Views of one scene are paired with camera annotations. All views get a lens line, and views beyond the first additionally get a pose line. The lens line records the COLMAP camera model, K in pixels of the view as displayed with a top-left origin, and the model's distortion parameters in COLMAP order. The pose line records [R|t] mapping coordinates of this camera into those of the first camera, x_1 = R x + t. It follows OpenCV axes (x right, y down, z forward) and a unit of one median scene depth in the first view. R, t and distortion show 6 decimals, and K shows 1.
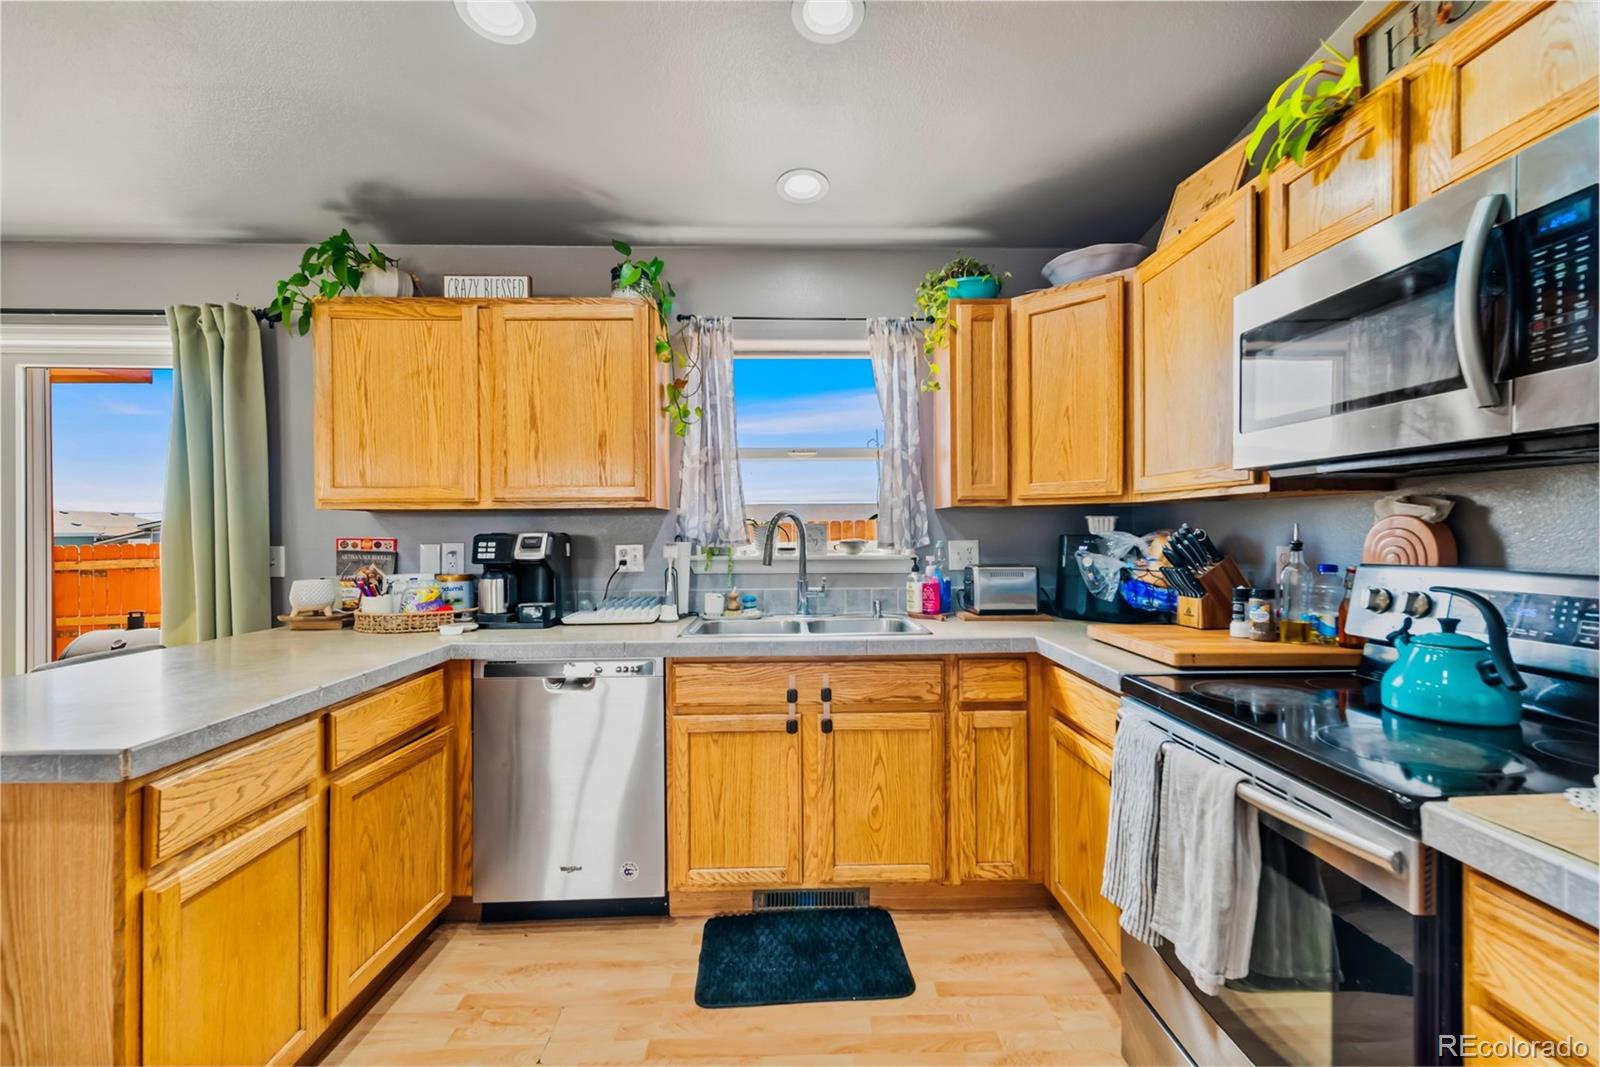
lens RADIAL K [[689.1, 0, 803.6], [0, 689.1, 535.7], [0, 0, 1]] dist [0.006449, 0.001303]
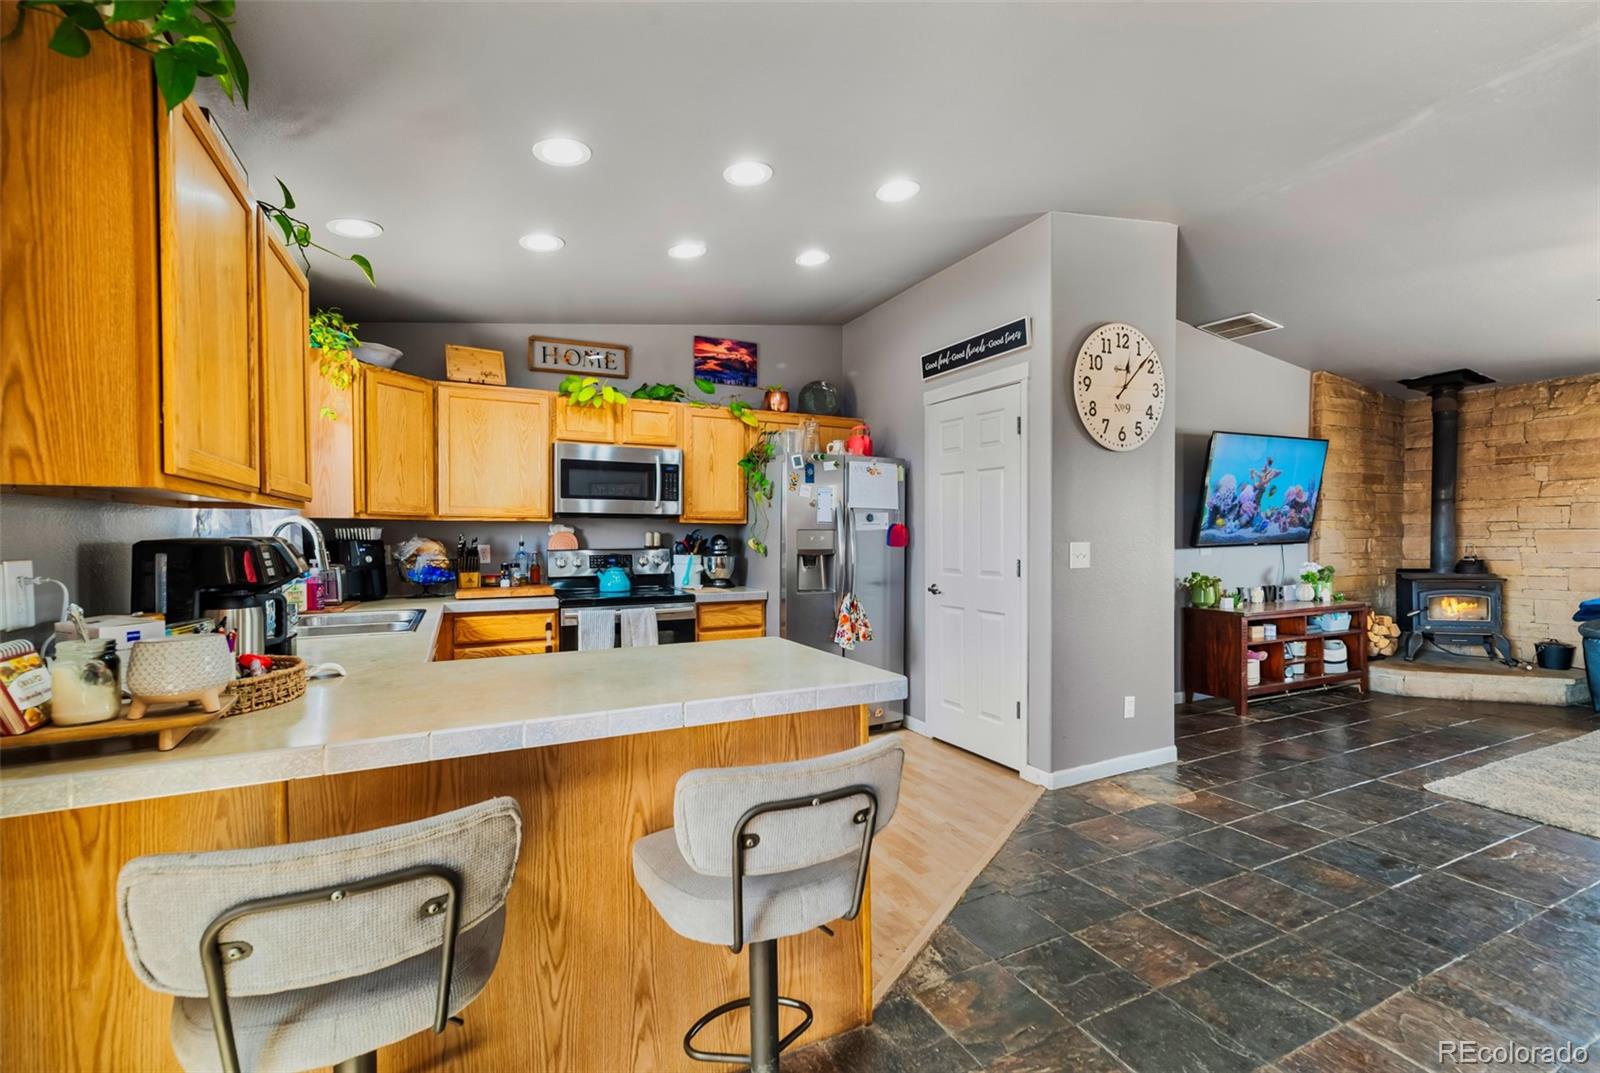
lens RADIAL K [[703.4, 0, 816.6], [0, 703.4, 545.9], [0, 0, 1]] dist [0.008473, 0.000946]
pose [[-0.427650, -0.008795, 0.903902, -1.445922], [0.009886, 0.999847, 0.014406, -0.001894], [-0.903890, 0.015097, -0.427498, 0.876283]]
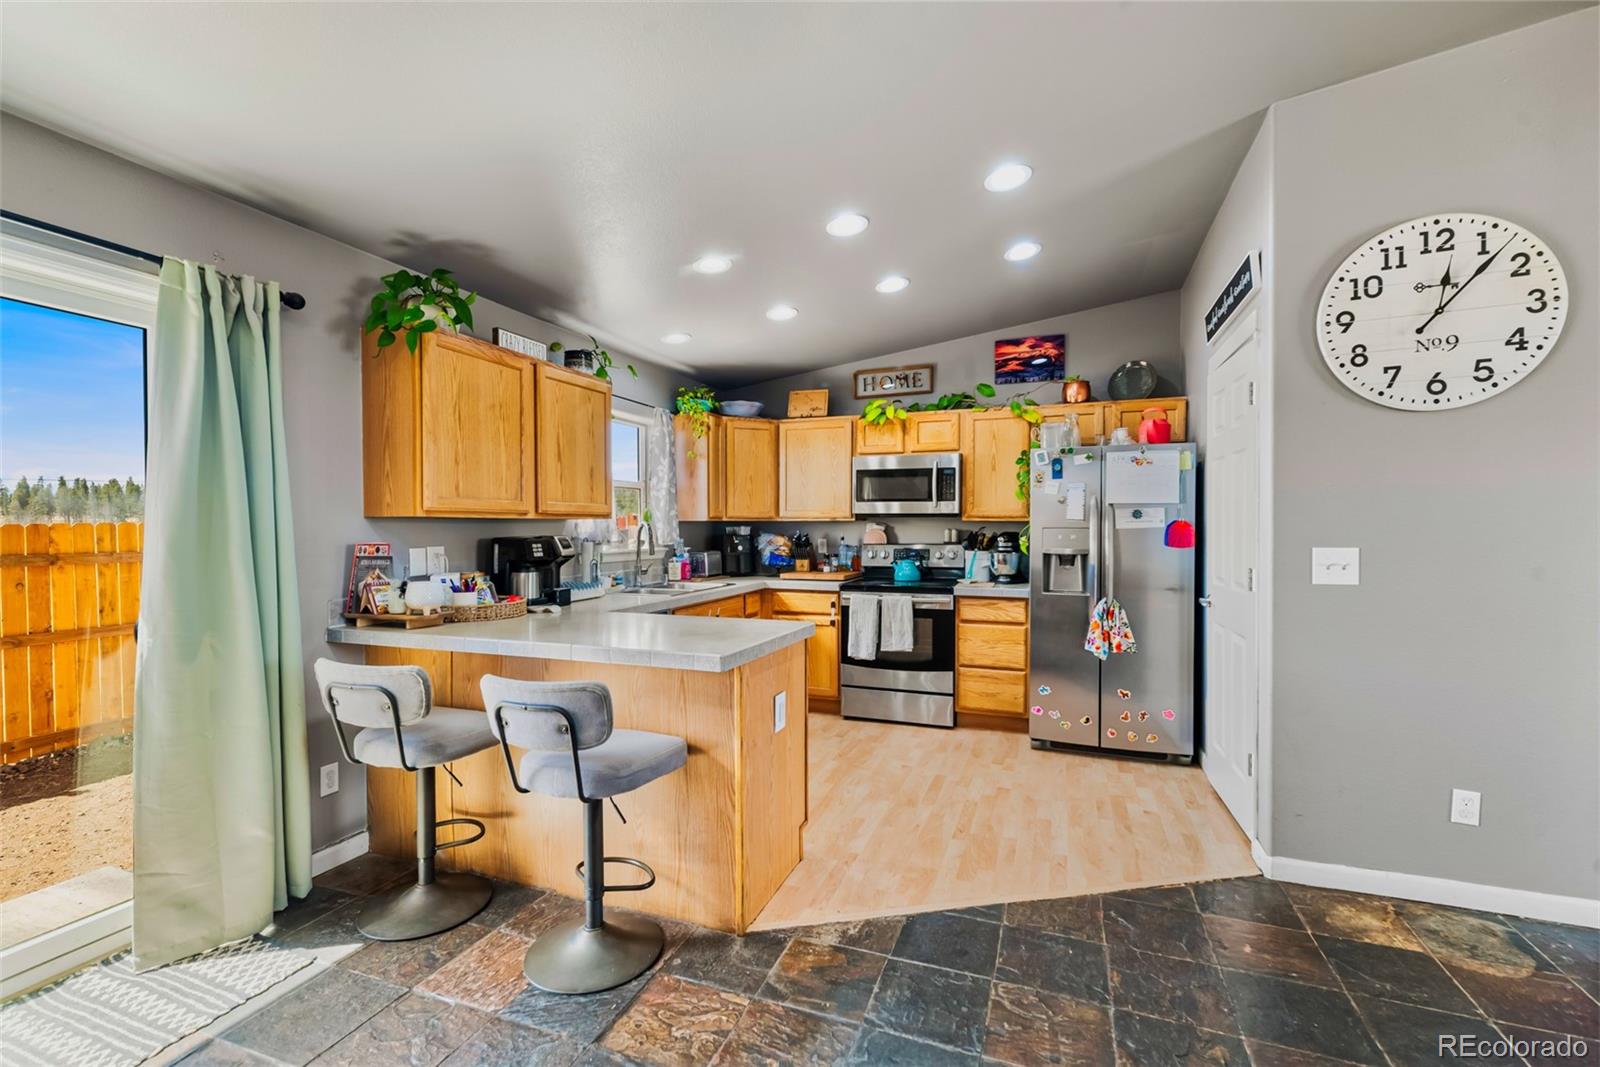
lens RADIAL K [[689.1, 0, 803.6], [0, 689.1, 535.7], [0, 0, 1]] dist [0.006449, 0.001303]
pose [[0.379744, -0.007671, 0.925060, -1.606565], [0.006028, 0.999965, 0.005817, -0.012071], [-0.925072, 0.003367, 0.379776, 0.035014]]
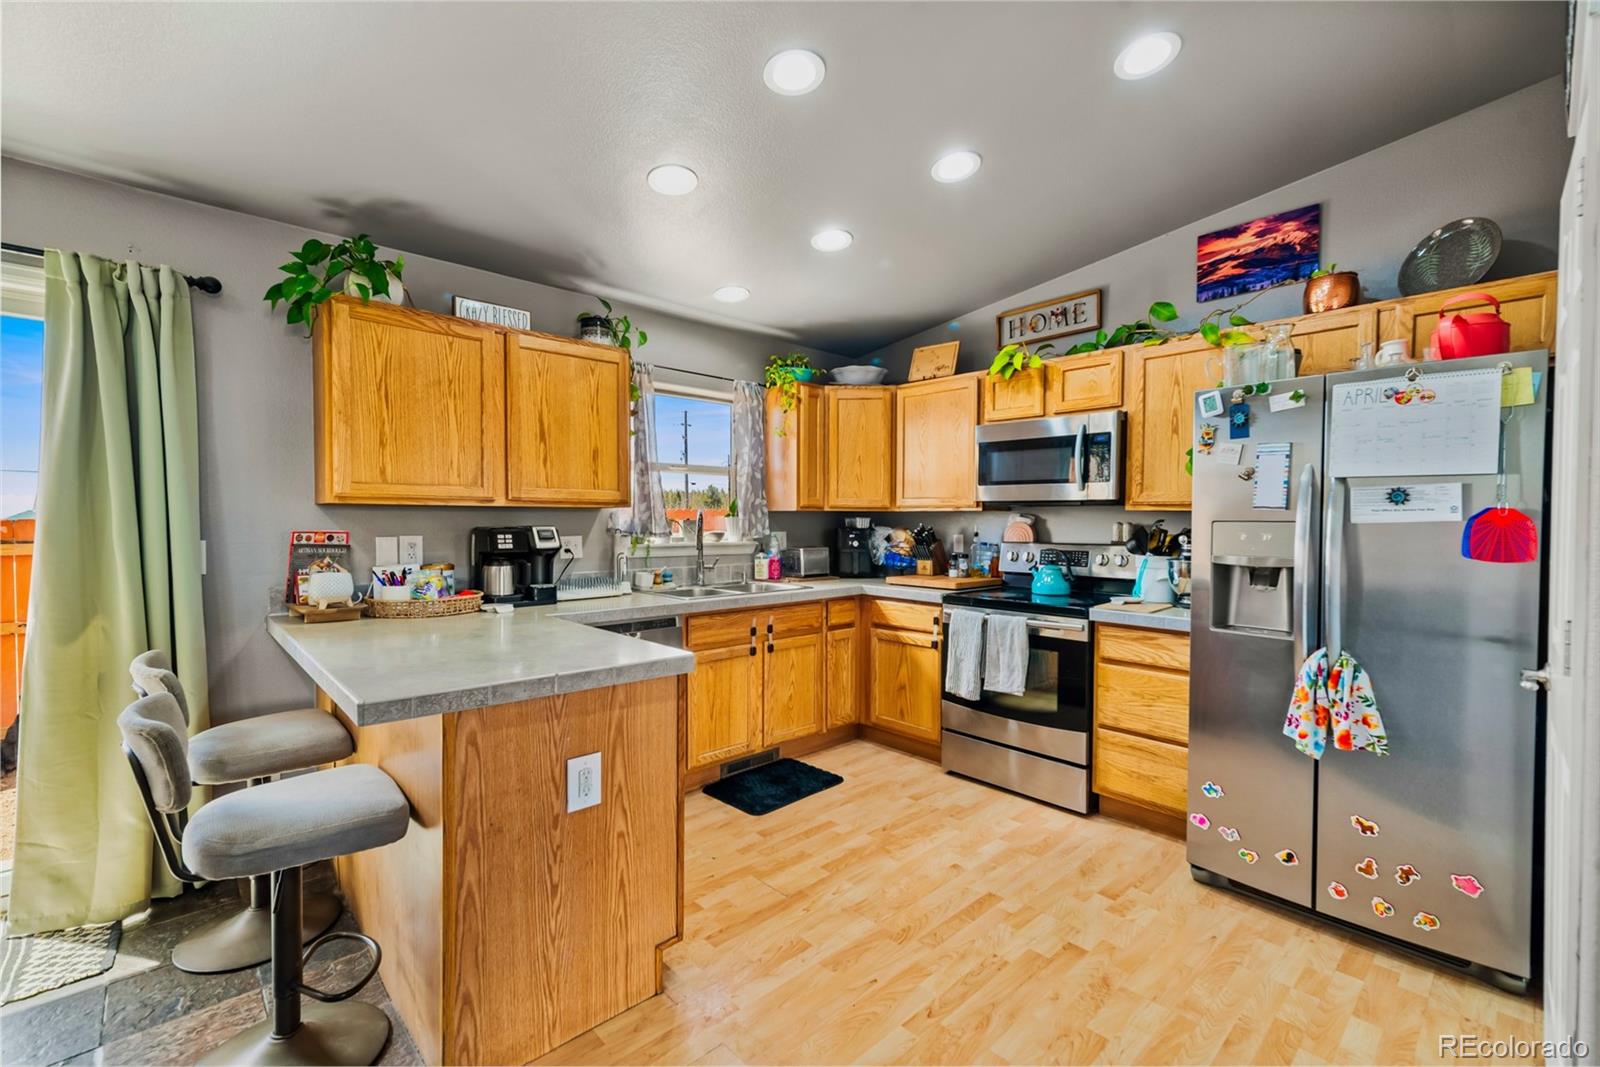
lens RADIAL K [[689.1, 0, 803.6], [0, 689.1, 535.7], [0, 0, 1]] dist [0.006449, 0.001303]
pose [[0.749485, -0.006706, 0.661987, -0.928470], [-0.003994, 0.999885, 0.014652, -0.008800], [-0.662009, -0.013625, 0.749372, -0.237474]]
